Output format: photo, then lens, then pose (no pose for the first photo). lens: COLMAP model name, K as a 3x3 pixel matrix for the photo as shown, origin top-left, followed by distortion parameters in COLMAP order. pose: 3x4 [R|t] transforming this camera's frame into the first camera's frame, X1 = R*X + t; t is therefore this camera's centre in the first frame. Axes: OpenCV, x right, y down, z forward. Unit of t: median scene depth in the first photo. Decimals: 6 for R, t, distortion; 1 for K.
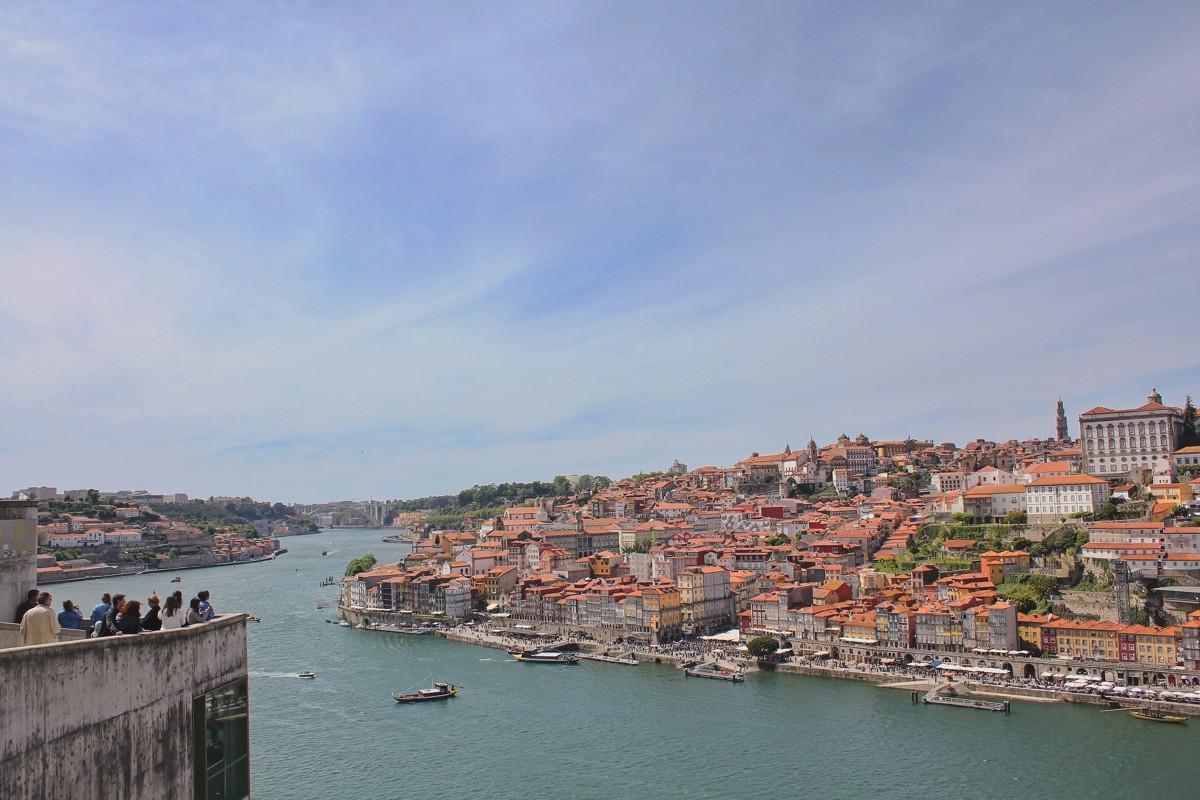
lens RADIAL K [[1012.6, 0, 600.0], [0, 1012.6, 400.0], [0, 0, 1]] dist [-0.164860, 0.157672]
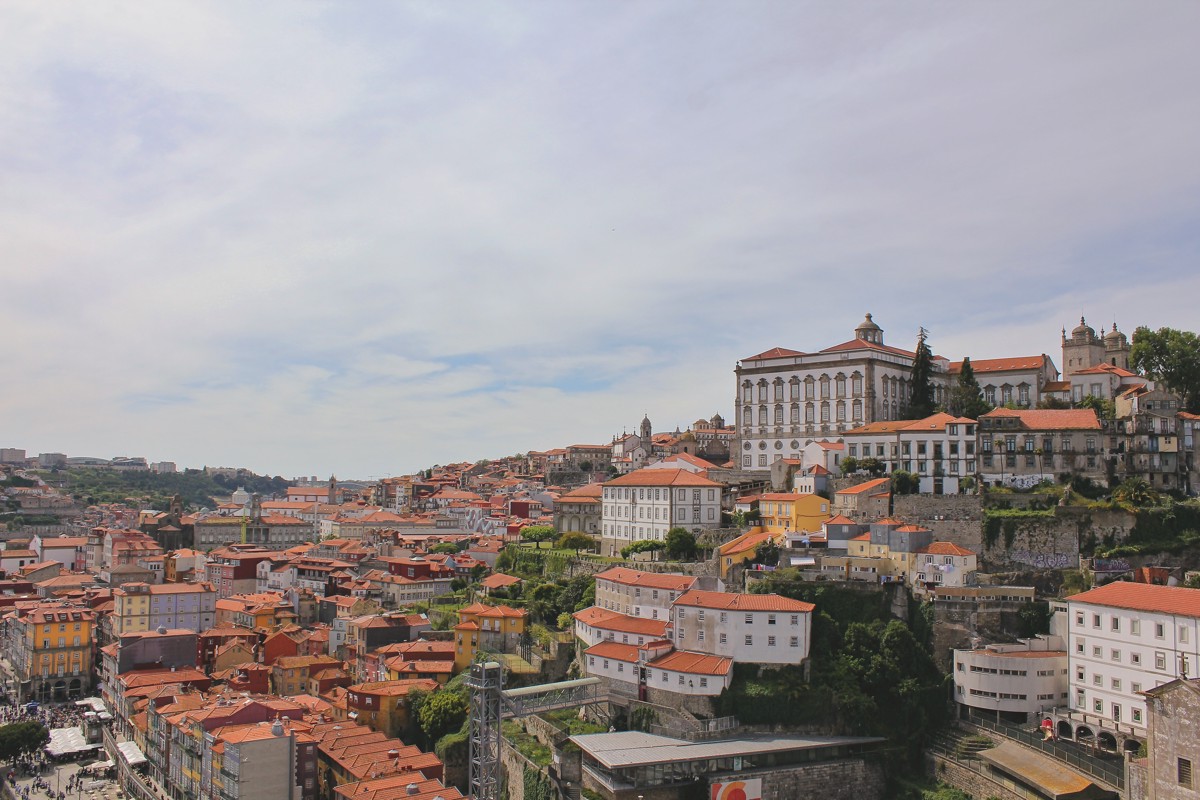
lens RADIAL K [[1012.6, 0, 600.0], [0, 1012.6, 400.0], [0, 0, 1]] dist [-0.164860, 0.157672]
pose [[0.993925, 0.036868, -0.103702, 0.481966], [-0.035628, 0.999270, 0.013782, 0.032632], [0.104135, -0.010004, 0.994513, 0.444866]]
